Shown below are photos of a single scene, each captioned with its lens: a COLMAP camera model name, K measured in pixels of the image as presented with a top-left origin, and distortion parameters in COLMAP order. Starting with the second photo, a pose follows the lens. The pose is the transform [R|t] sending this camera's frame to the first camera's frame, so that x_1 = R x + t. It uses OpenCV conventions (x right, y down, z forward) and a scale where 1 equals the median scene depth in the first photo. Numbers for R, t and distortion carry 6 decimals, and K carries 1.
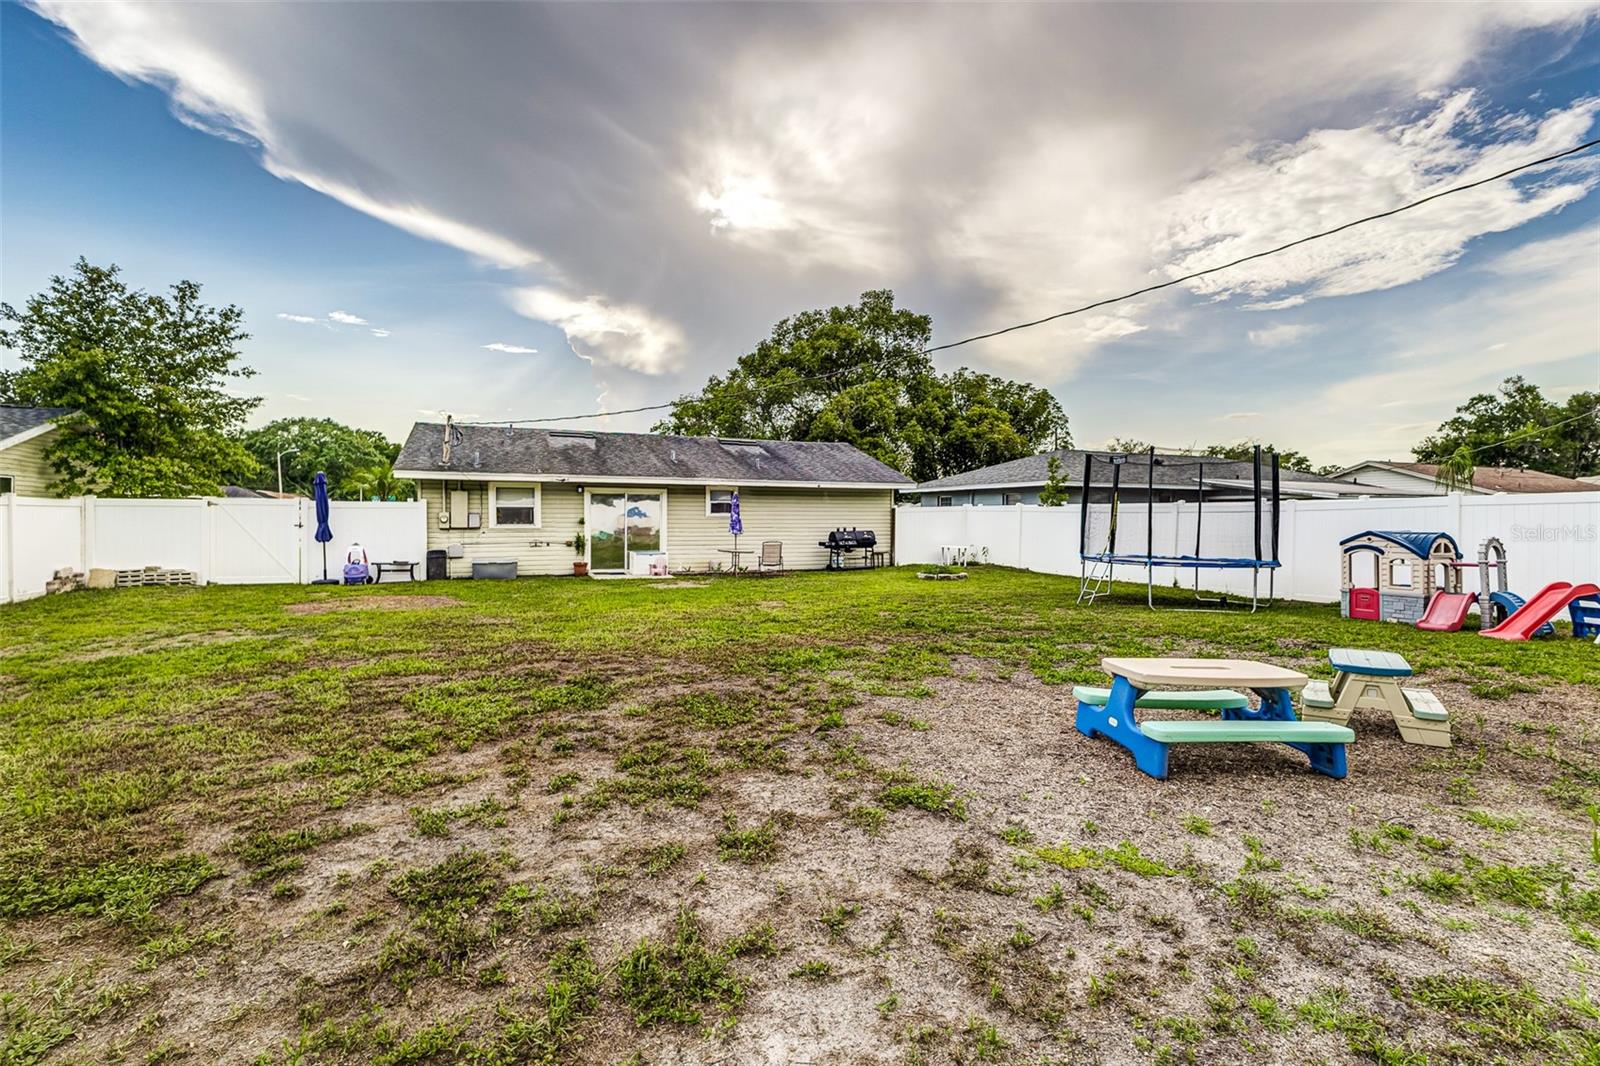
lens RADIAL K [[711.3, 0, 789.3], [0, 711.3, 542.4], [0, 0, 1]] dist [0.008019, -0.001796]
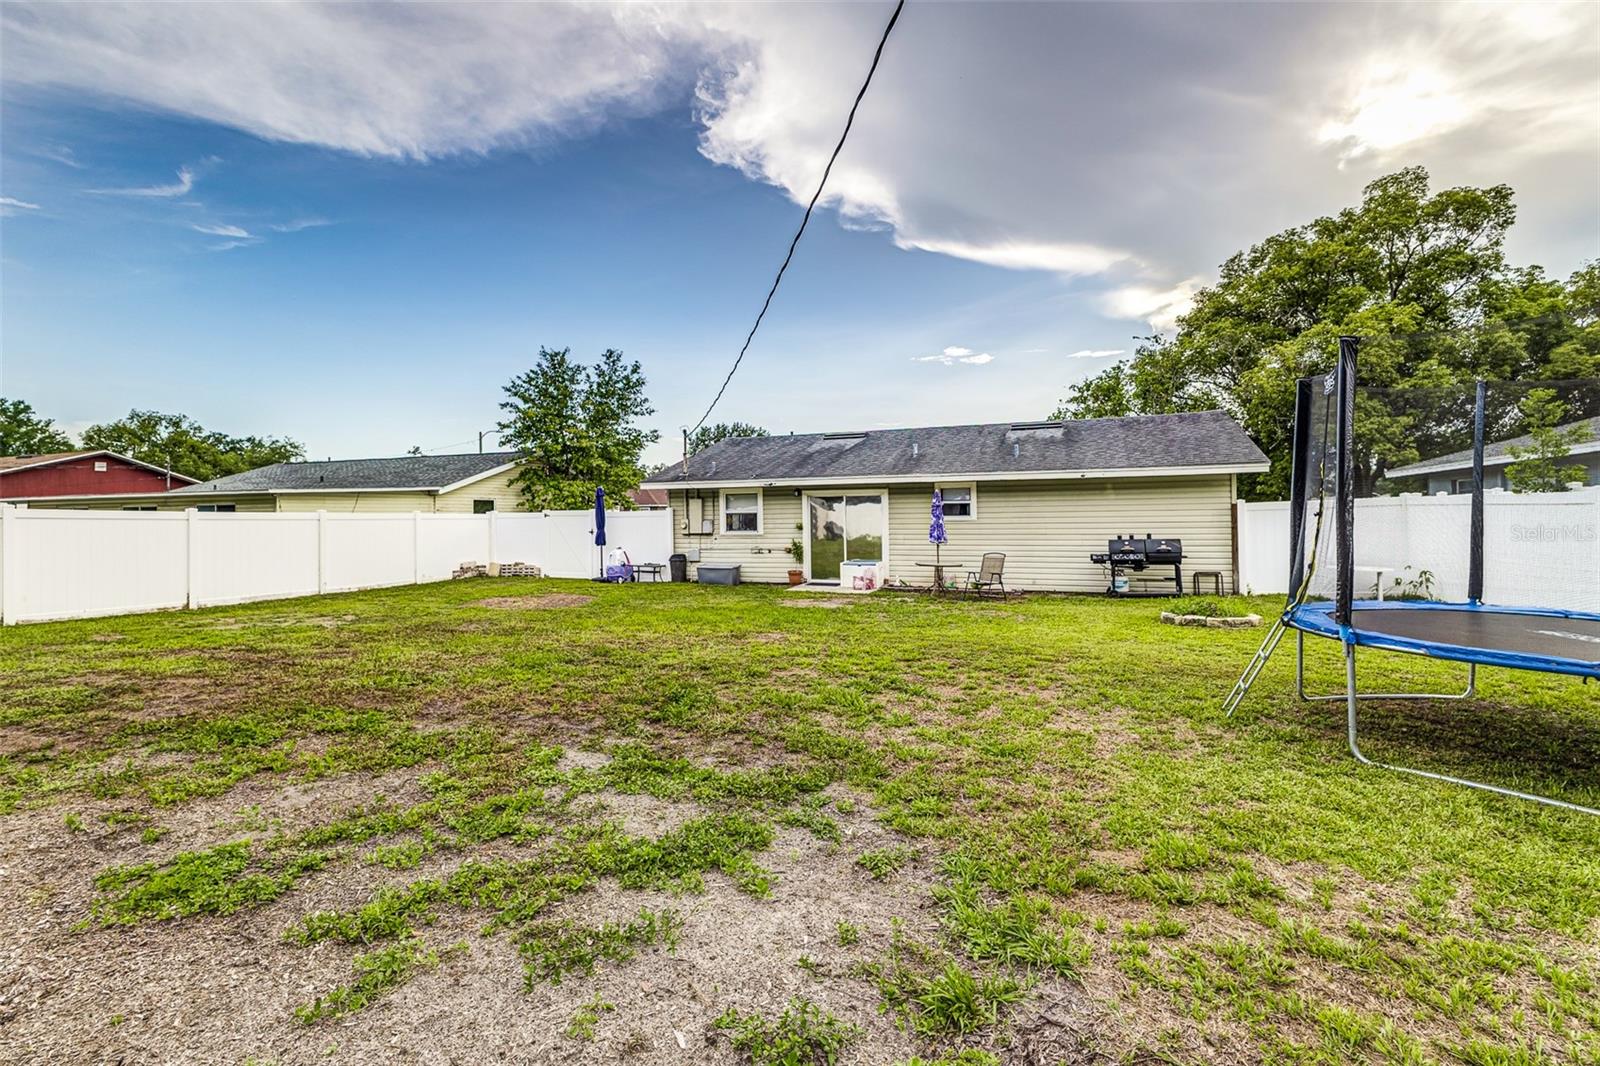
lens RADIAL K [[711.3, 0, 800.6], [0, 711.3, 520.2], [0, 0, 1]] dist [0.008019, -0.001796]
pose [[0.726437, -0.010653, -0.687150, 0.361879], [-0.015005, 0.999396, -0.031356, -0.009205], [0.687069, 0.033089, 0.725838, 0.317872]]
